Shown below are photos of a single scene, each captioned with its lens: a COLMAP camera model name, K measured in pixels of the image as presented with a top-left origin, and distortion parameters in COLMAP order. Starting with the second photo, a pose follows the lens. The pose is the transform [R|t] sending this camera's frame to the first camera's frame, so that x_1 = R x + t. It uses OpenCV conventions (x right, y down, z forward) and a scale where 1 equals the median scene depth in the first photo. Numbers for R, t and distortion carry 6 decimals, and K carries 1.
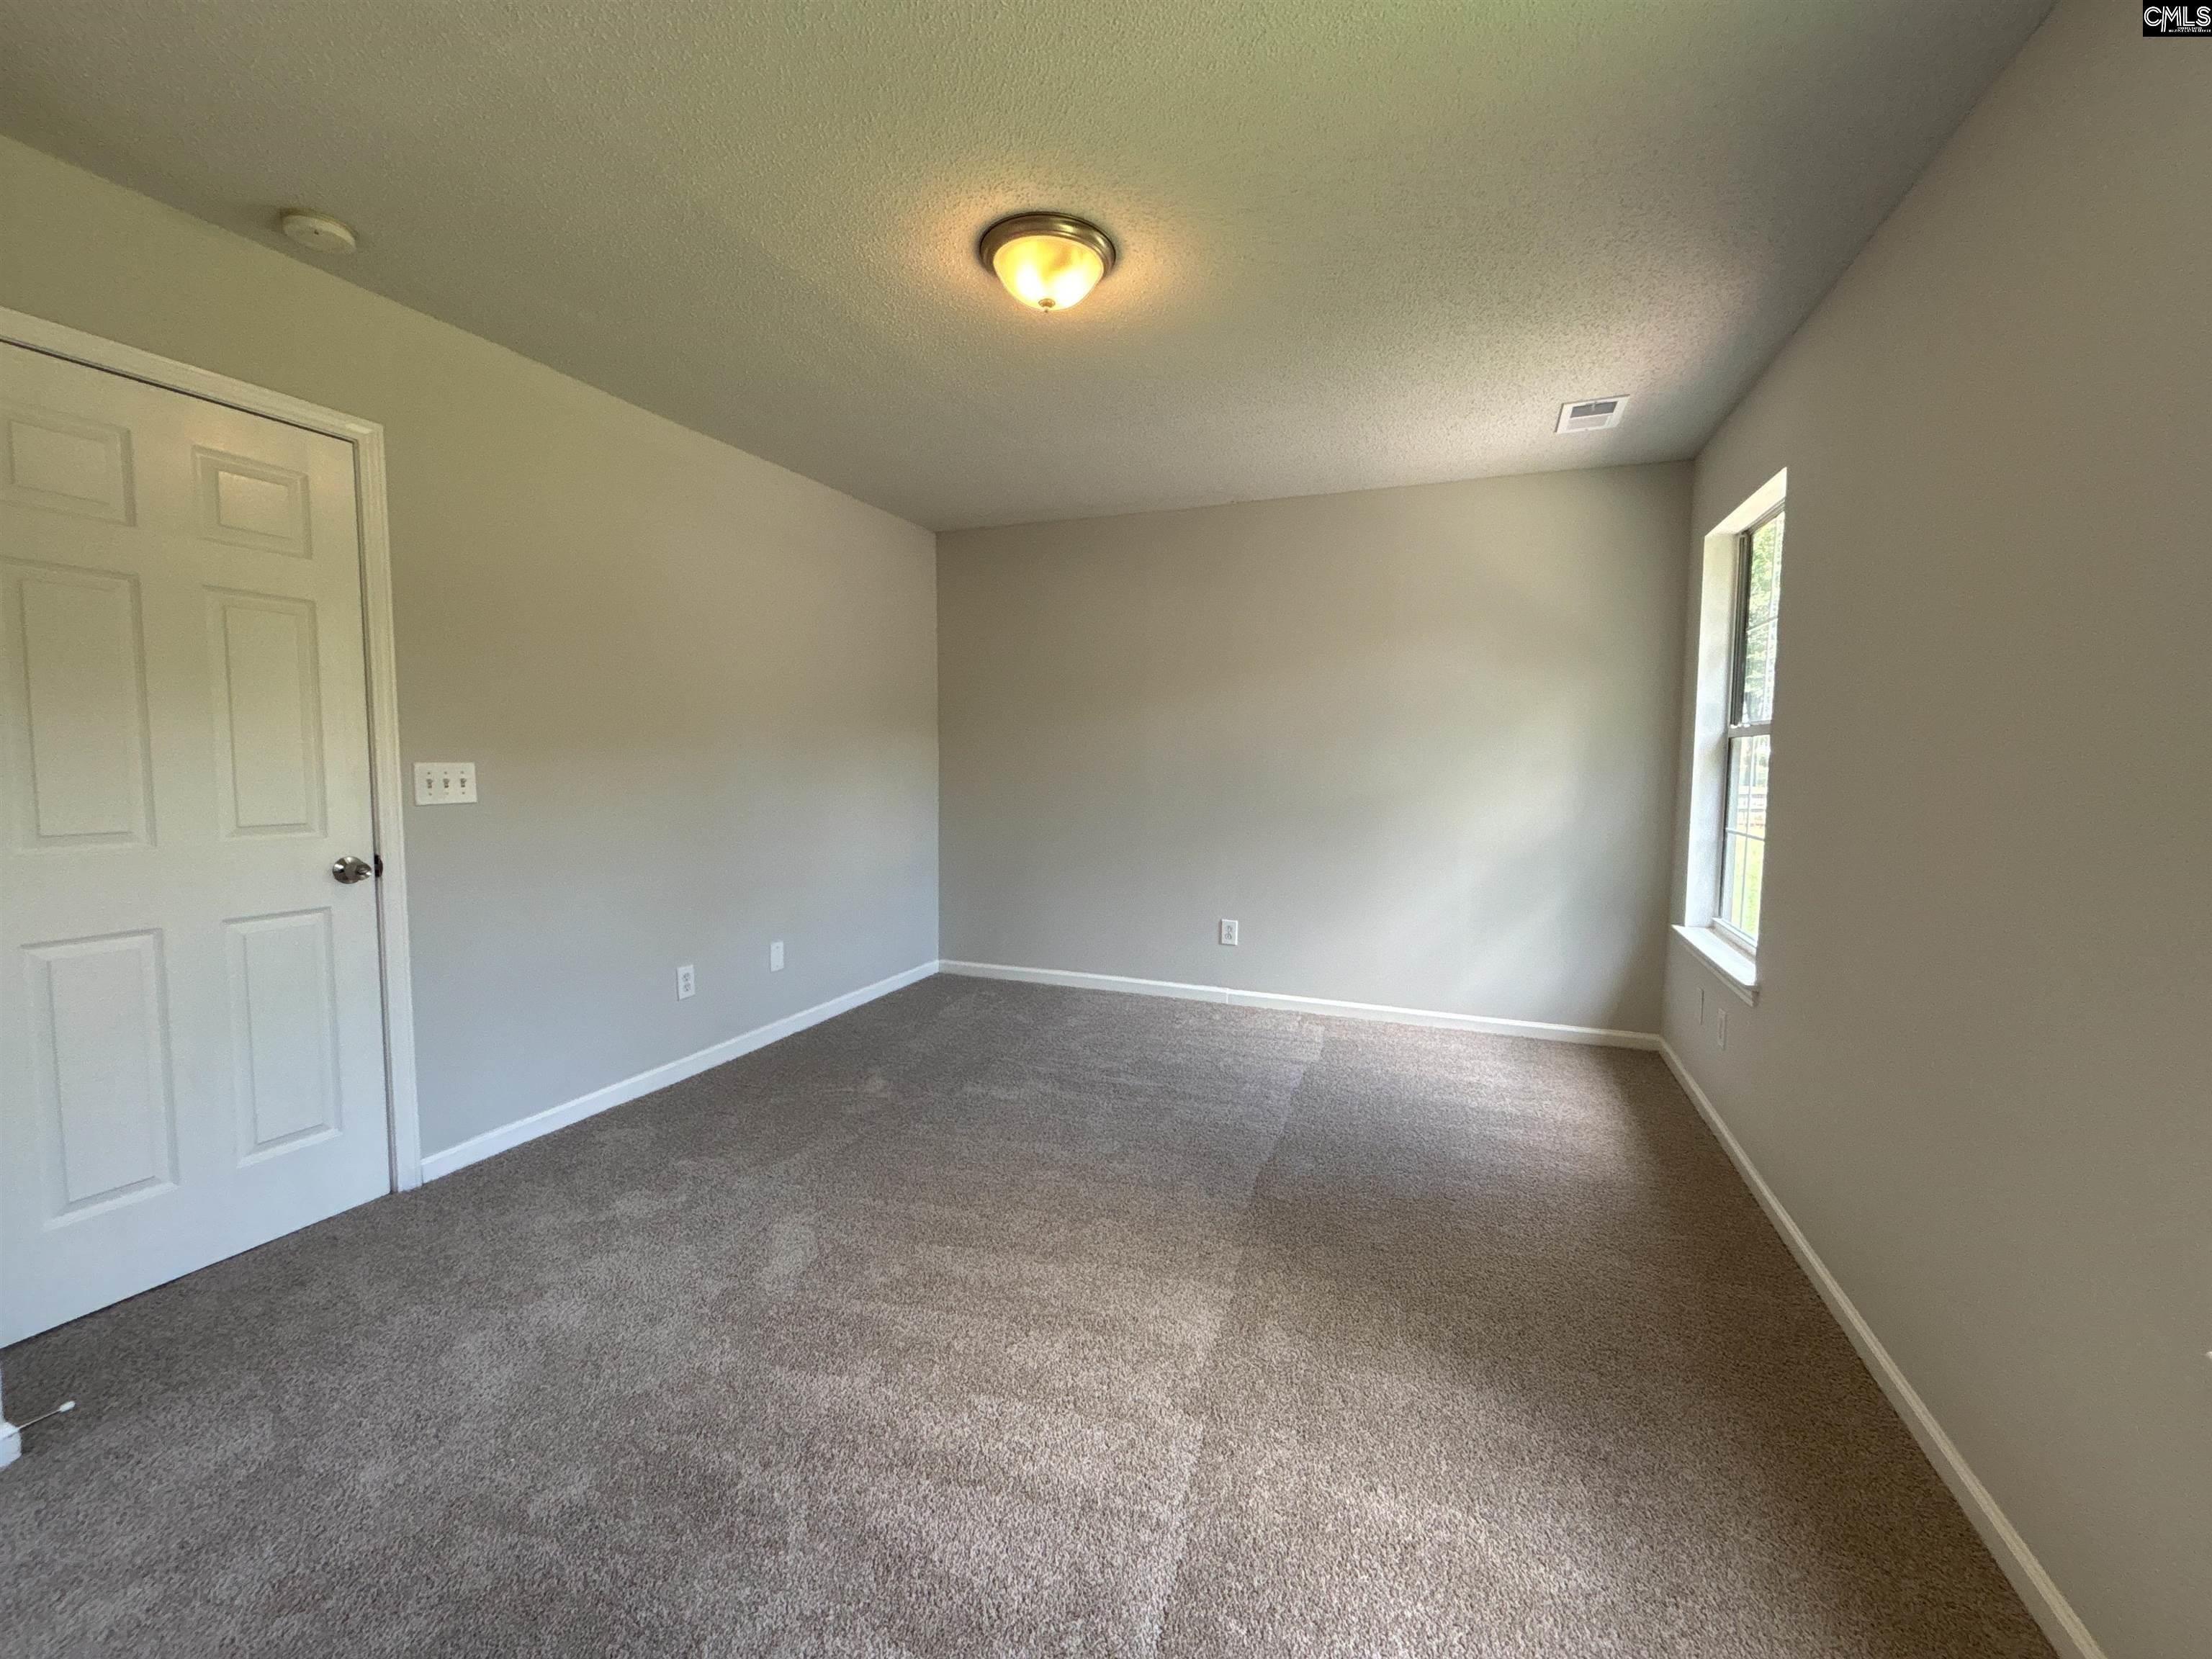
lens RADIAL K [[901.9, 0, 1106.2], [0, 901.9, 828.8], [0, 0, 1]] dist [0.000669, 0.000491]
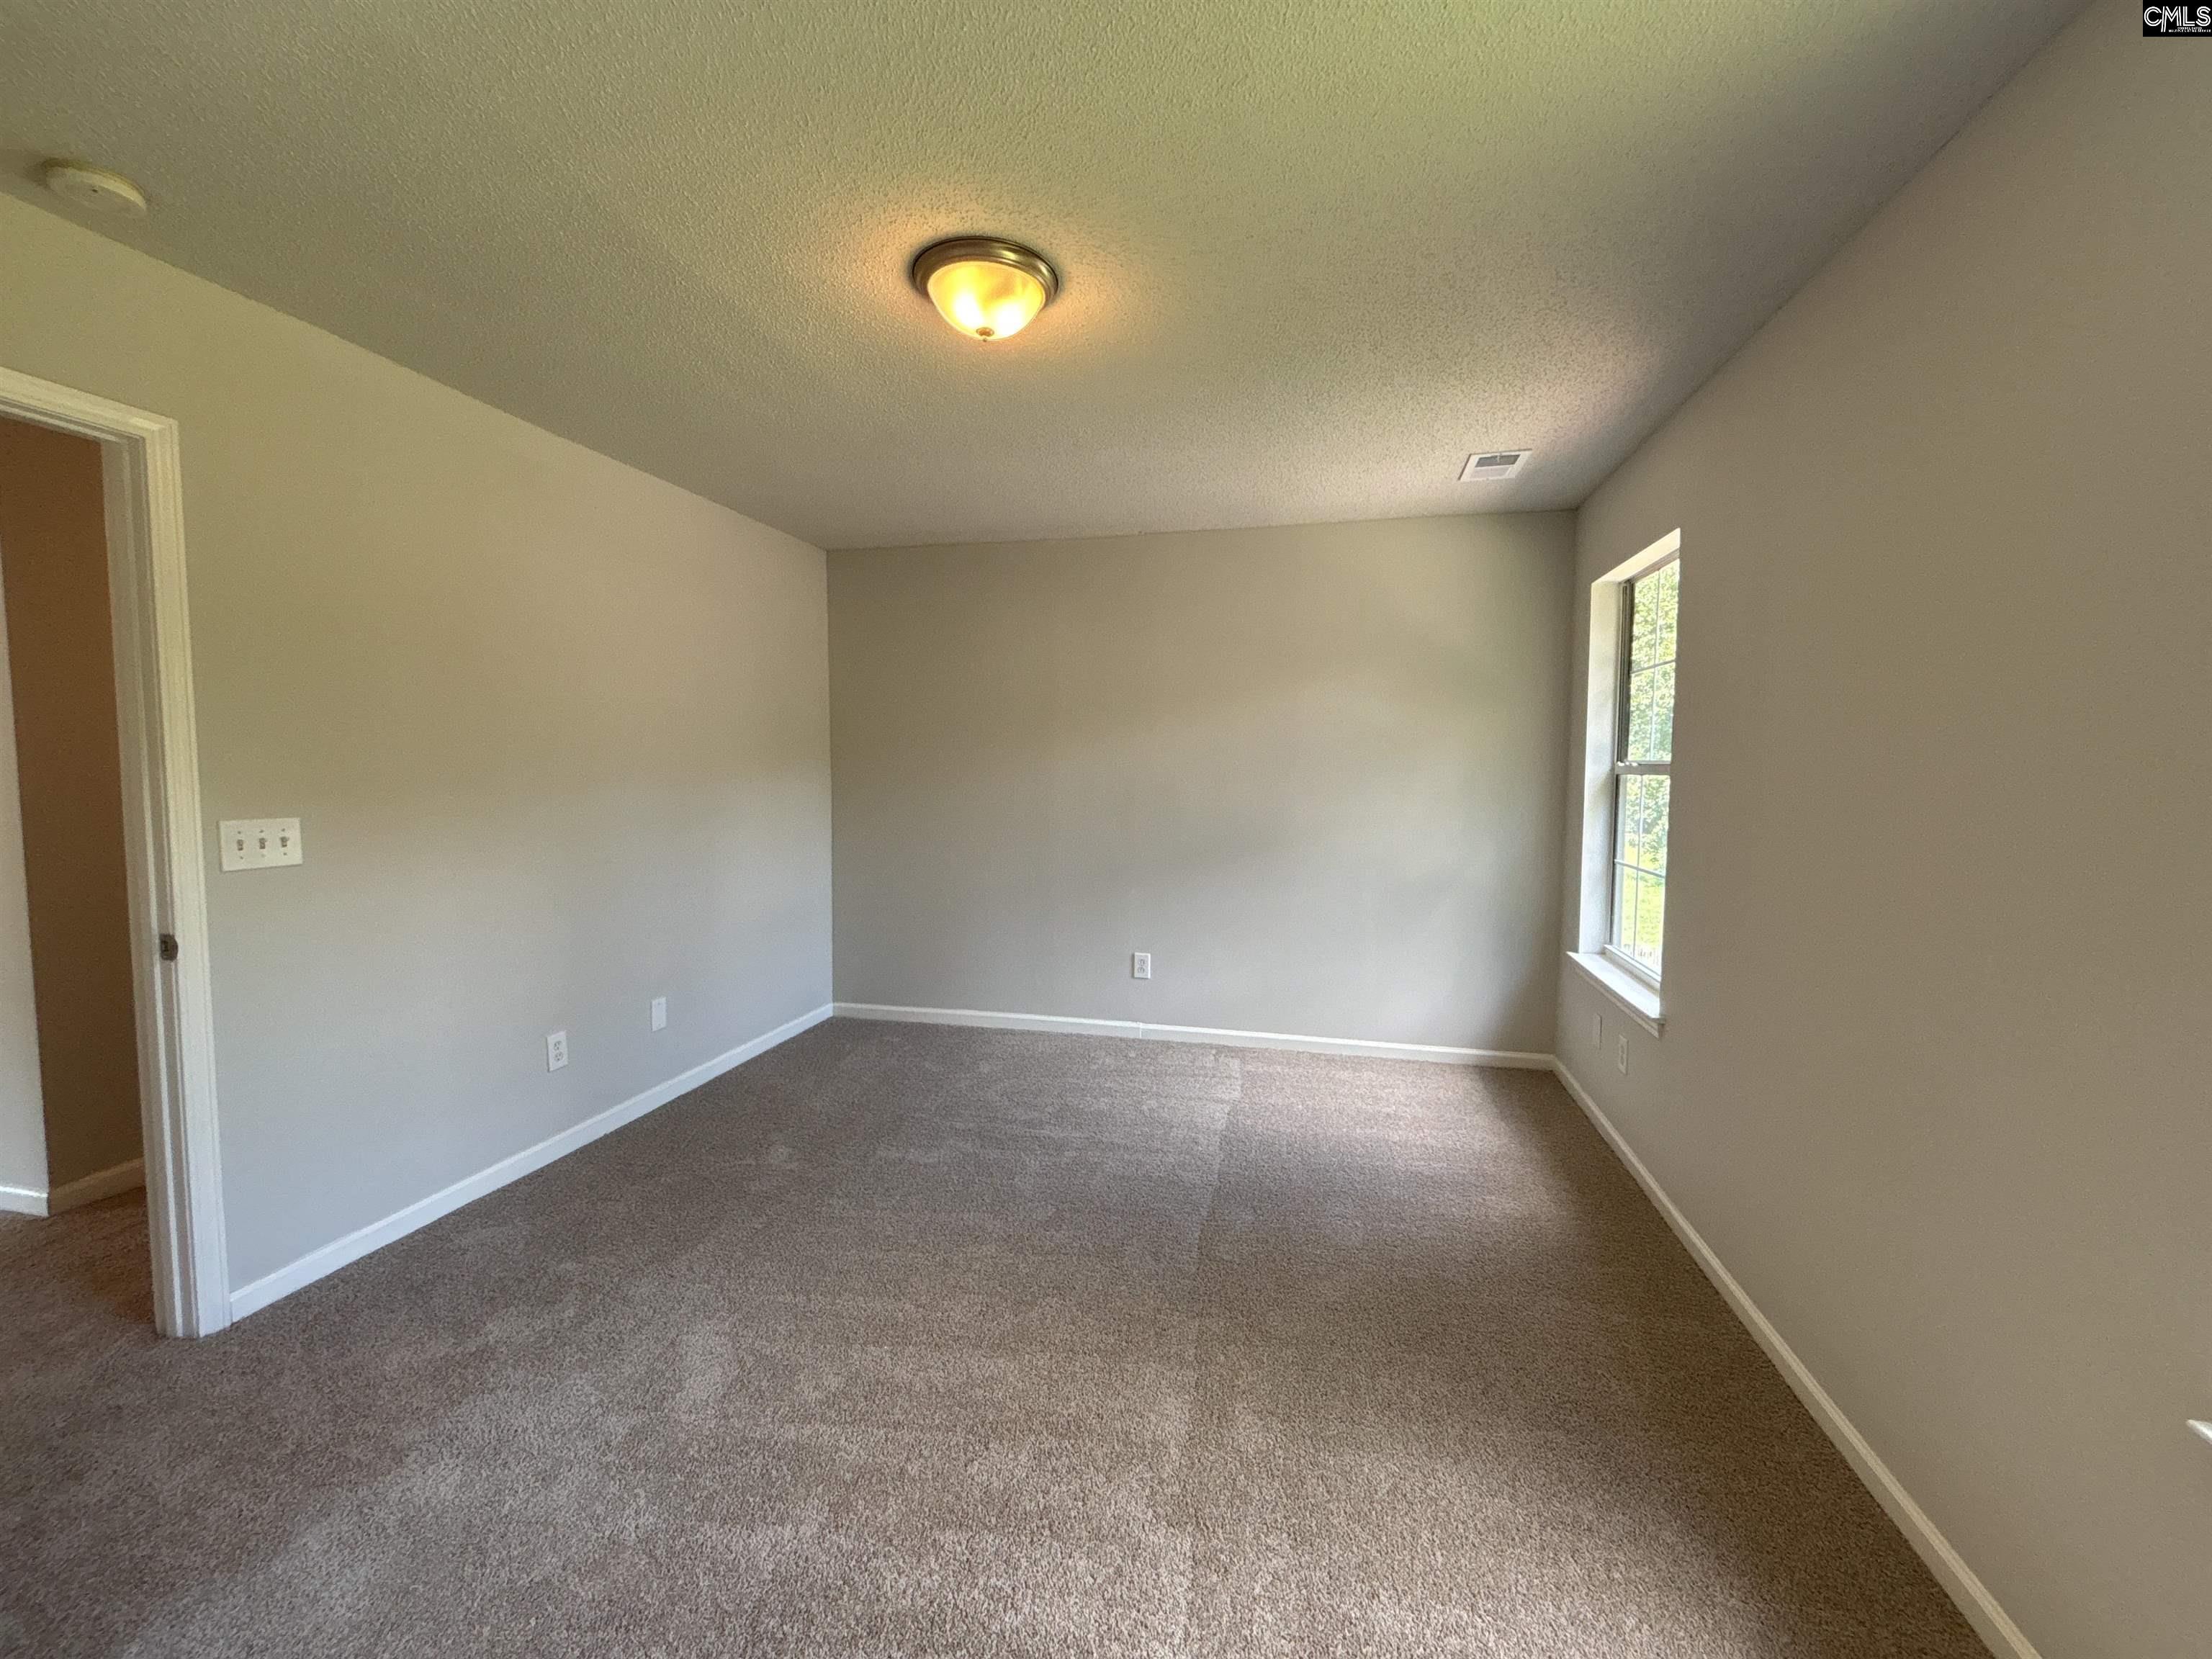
lens RADIAL K [[899.6, 0, 1101.3], [0, 899.6, 828.9], [0, 0, 1]] dist [0.006421, -0.000324]
pose [[0.990205, -0.012524, 0.139060, -0.080914], [0.013773, 0.999873, -0.008026, -0.054755], [-0.138941, 0.009862, 0.990252, 0.057242]]
